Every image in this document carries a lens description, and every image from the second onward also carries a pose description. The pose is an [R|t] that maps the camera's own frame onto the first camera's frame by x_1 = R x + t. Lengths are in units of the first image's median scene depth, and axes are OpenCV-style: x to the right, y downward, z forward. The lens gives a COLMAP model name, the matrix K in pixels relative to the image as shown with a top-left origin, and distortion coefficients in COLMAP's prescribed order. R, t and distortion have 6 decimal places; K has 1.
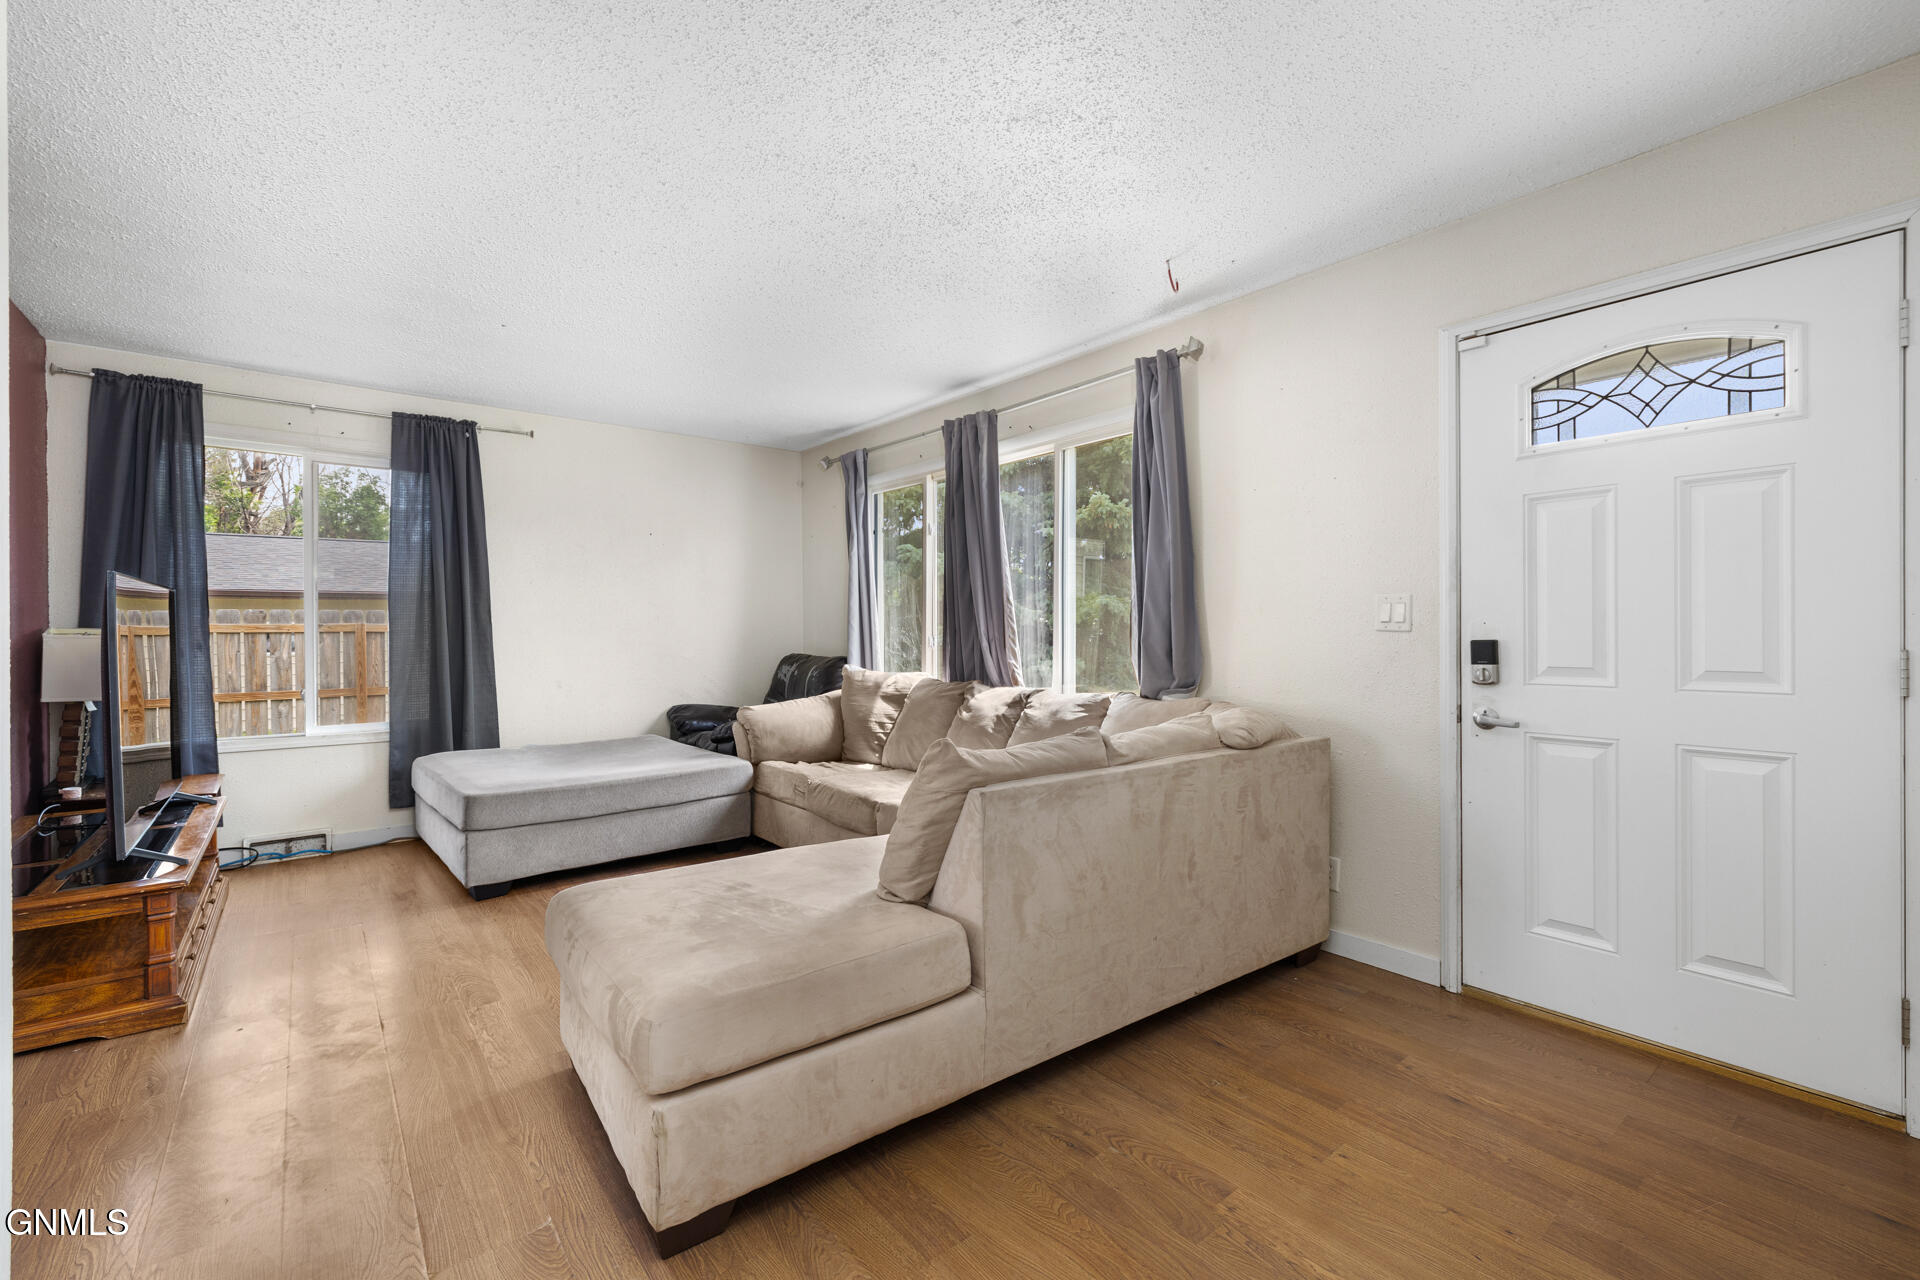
lens RADIAL K [[821.1, 0, 952.5], [0, 821.1, 633.3], [0, 0, 1]] dist [-0.001687, -0.000026]
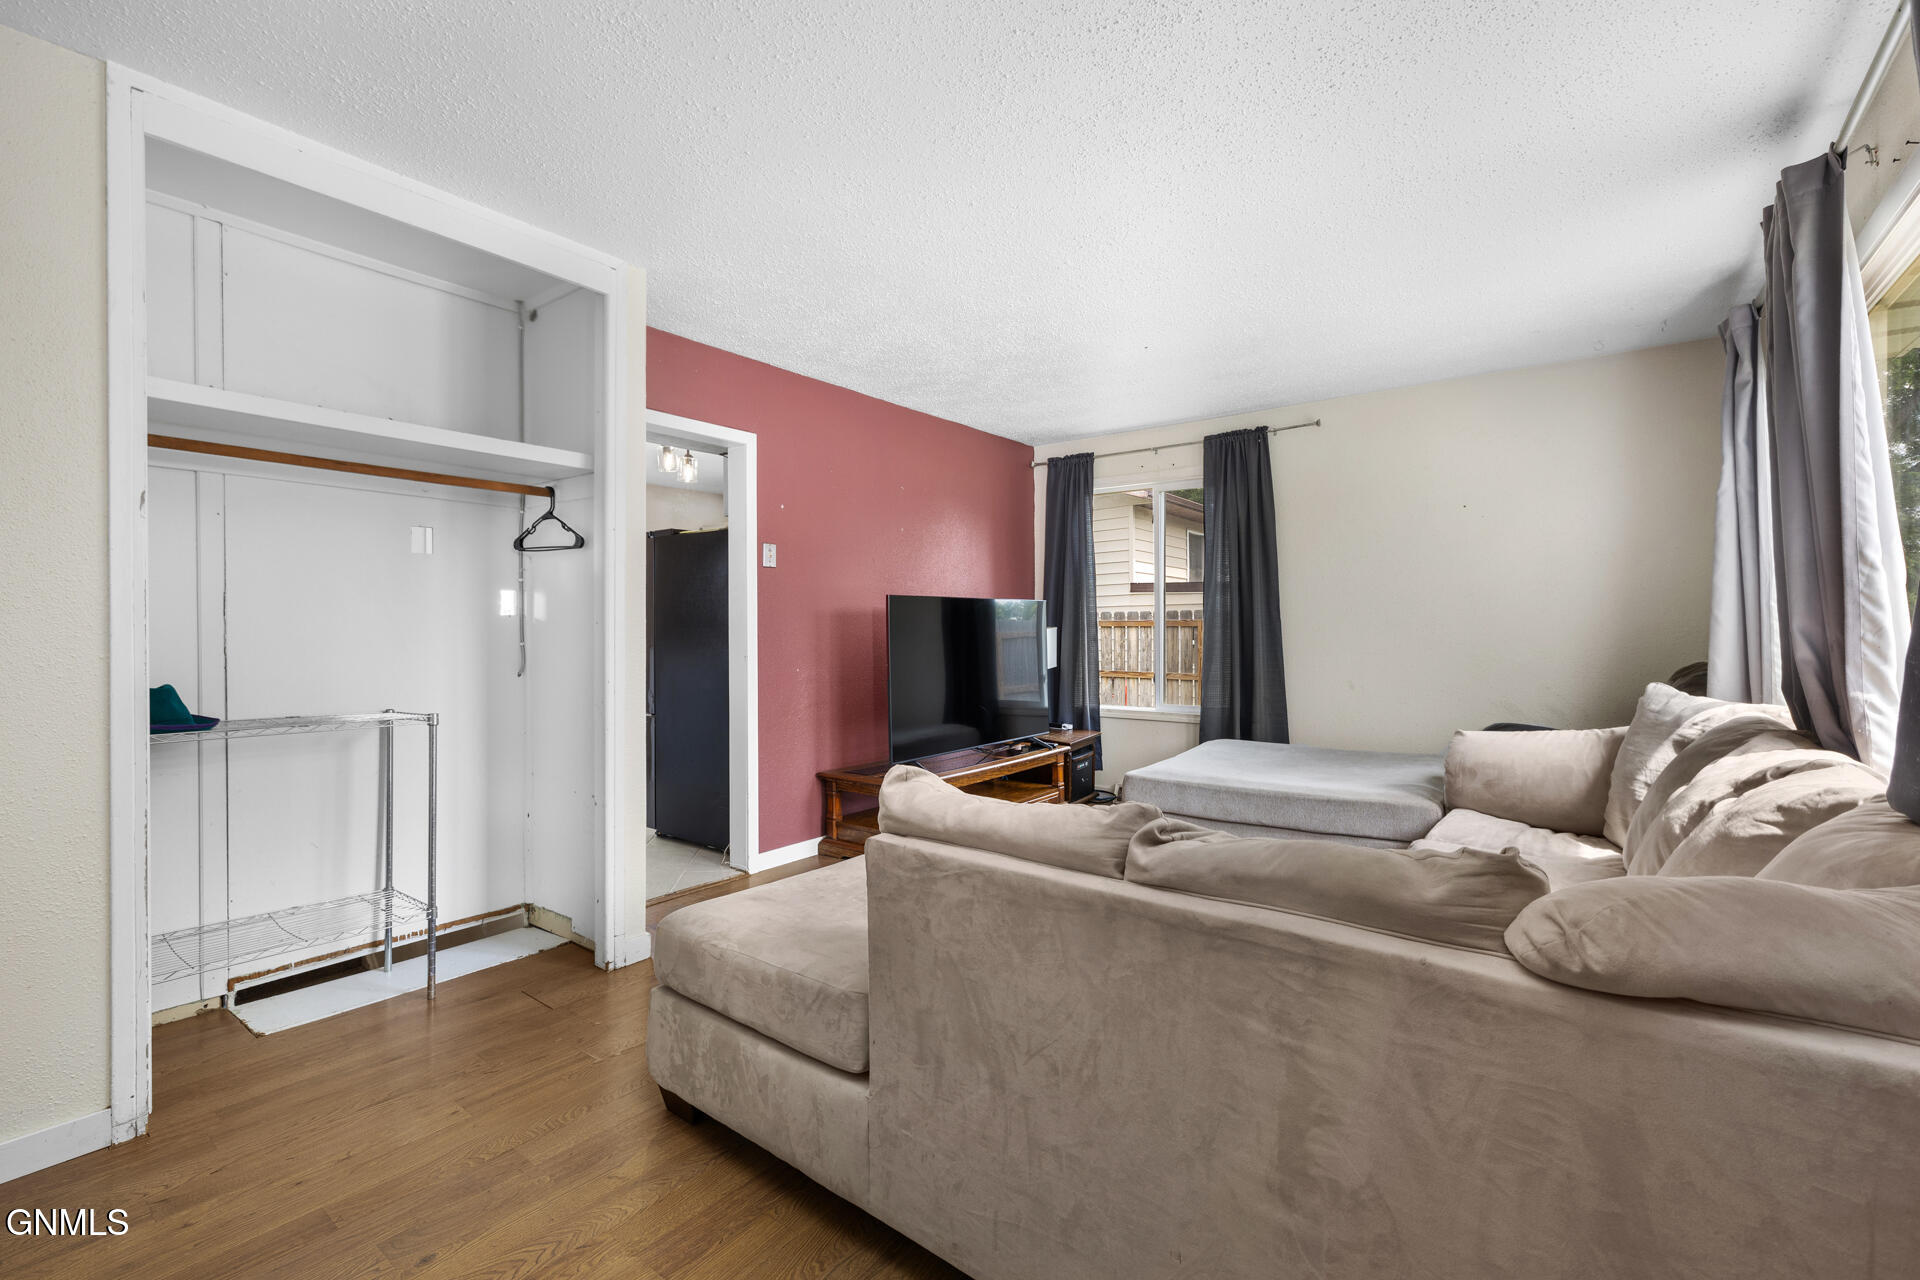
lens RADIAL K [[821.1, 0, 950.0], [0, 821.1, 630.7], [0, 0, 1]] dist [-0.001687, -0.000026]
pose [[0.225978, 0.001628, -0.974131, 0.396887], [-0.000109, 0.999999, 0.001646, -0.000664], [0.974132, -0.000265, 0.225978, 0.440800]]
